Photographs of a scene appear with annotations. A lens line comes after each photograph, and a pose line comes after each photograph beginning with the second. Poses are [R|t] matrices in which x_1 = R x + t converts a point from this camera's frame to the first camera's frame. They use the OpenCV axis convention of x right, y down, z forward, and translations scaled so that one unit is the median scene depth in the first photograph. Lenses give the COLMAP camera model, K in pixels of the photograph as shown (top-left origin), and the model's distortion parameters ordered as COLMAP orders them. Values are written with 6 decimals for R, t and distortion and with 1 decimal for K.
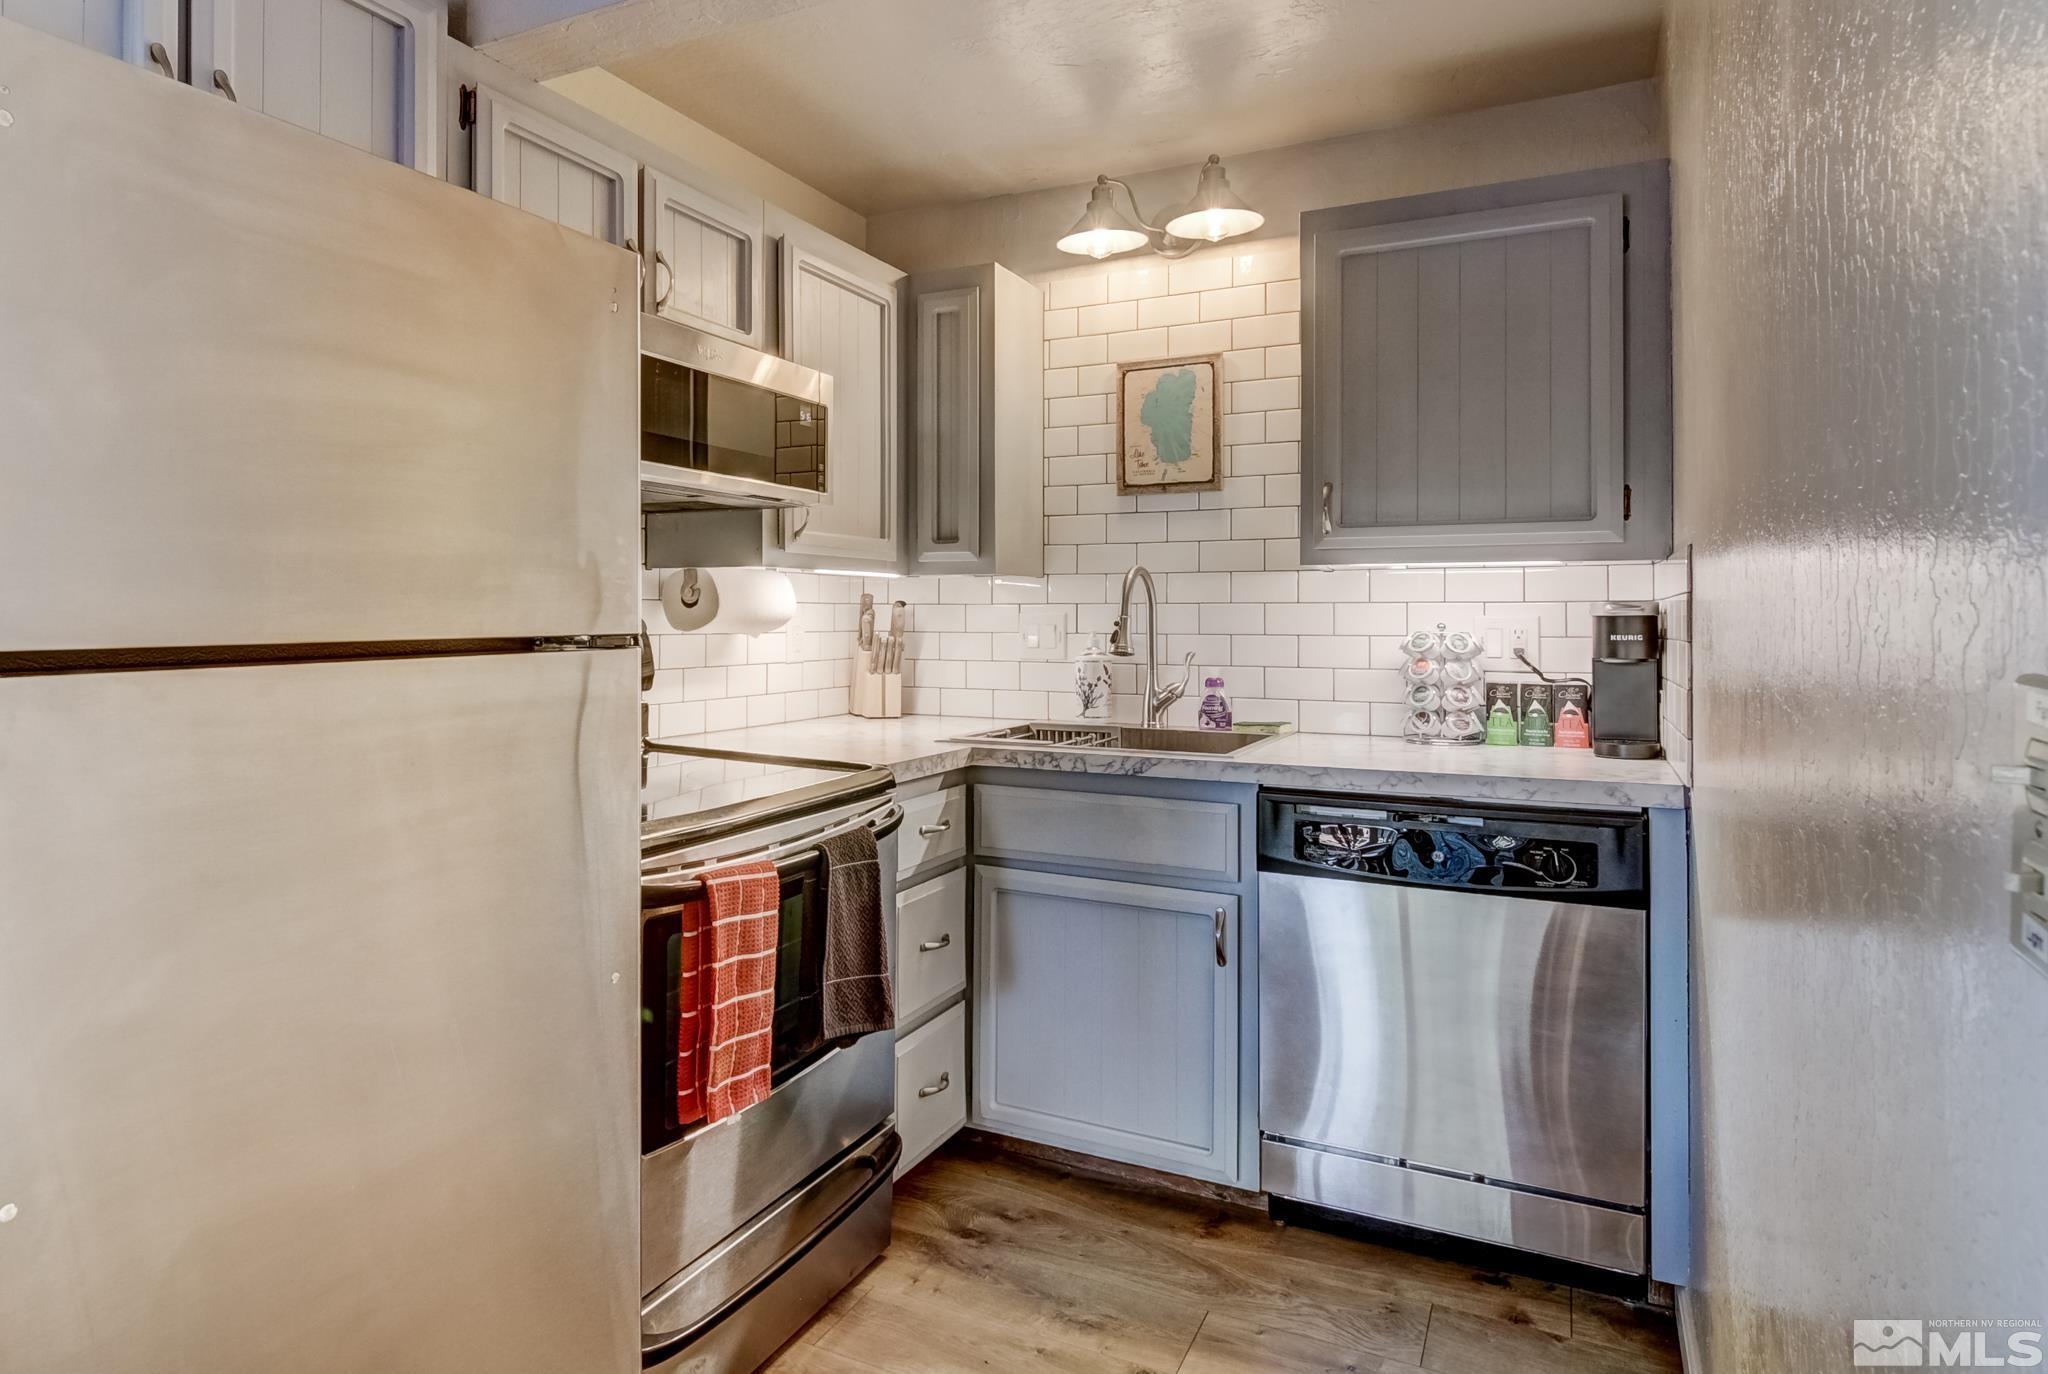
lens RADIAL K [[1032.2, 0, 842.1], [0, 1032.2, 596.6], [0, 0, 1]] dist [0.003266, -0.000335]
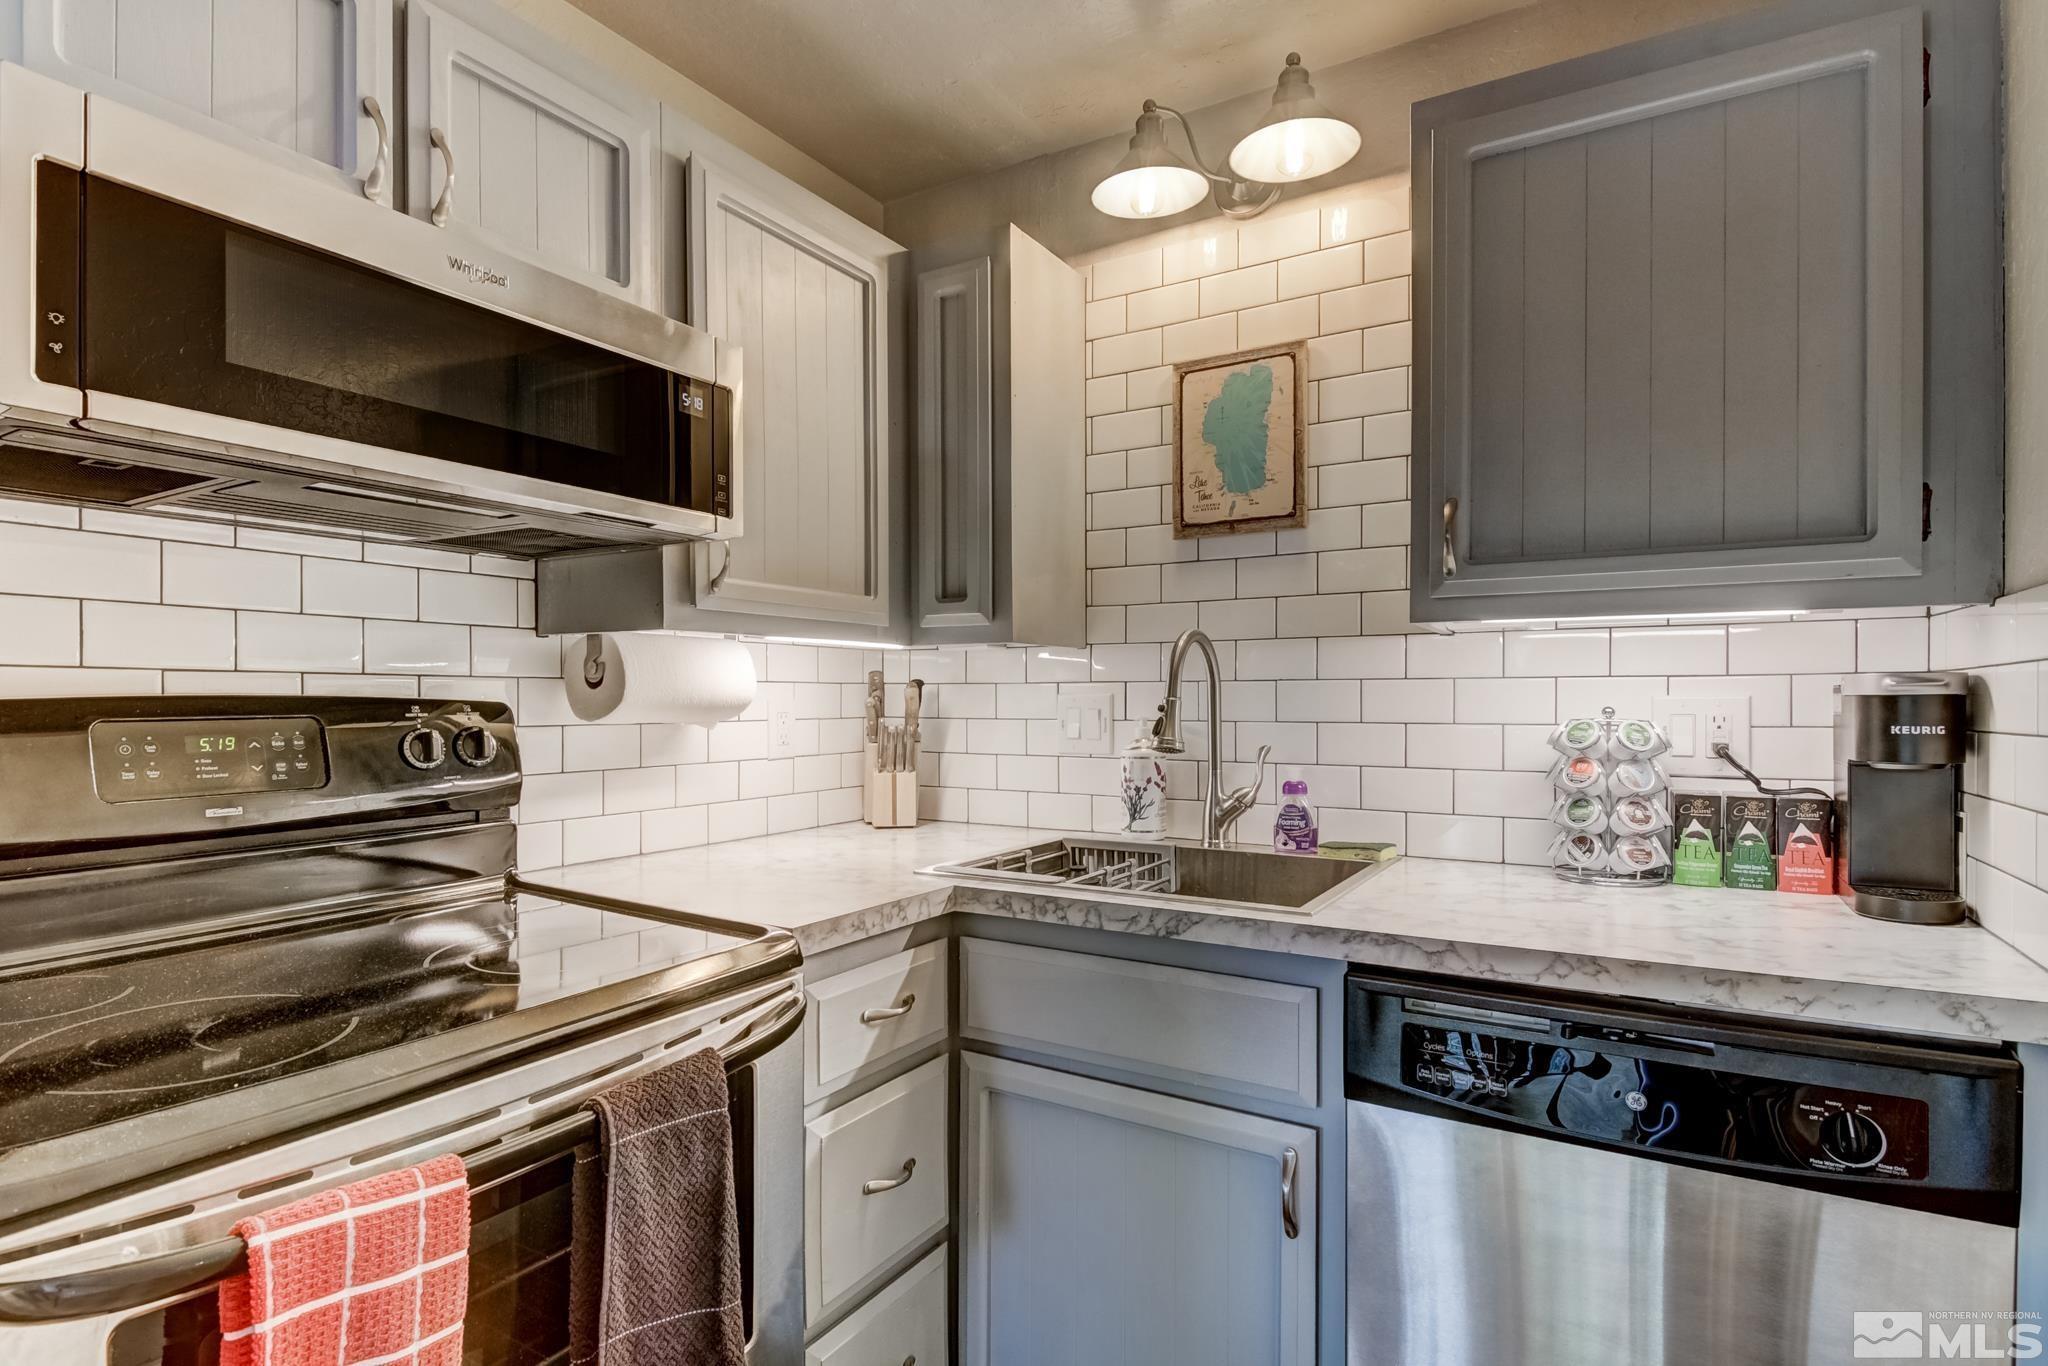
lens RADIAL K [[1032.2, 0, 1034.0], [0, 1032.2, 692.8], [0, 0, 1]] dist [0.003266, -0.000335]
pose [[0.997262, -0.003603, 0.073859, 0.128858], [0.002553, 0.999894, 0.014312, 0.004855], [-0.073903, -0.014085, 0.997166, 0.299001]]
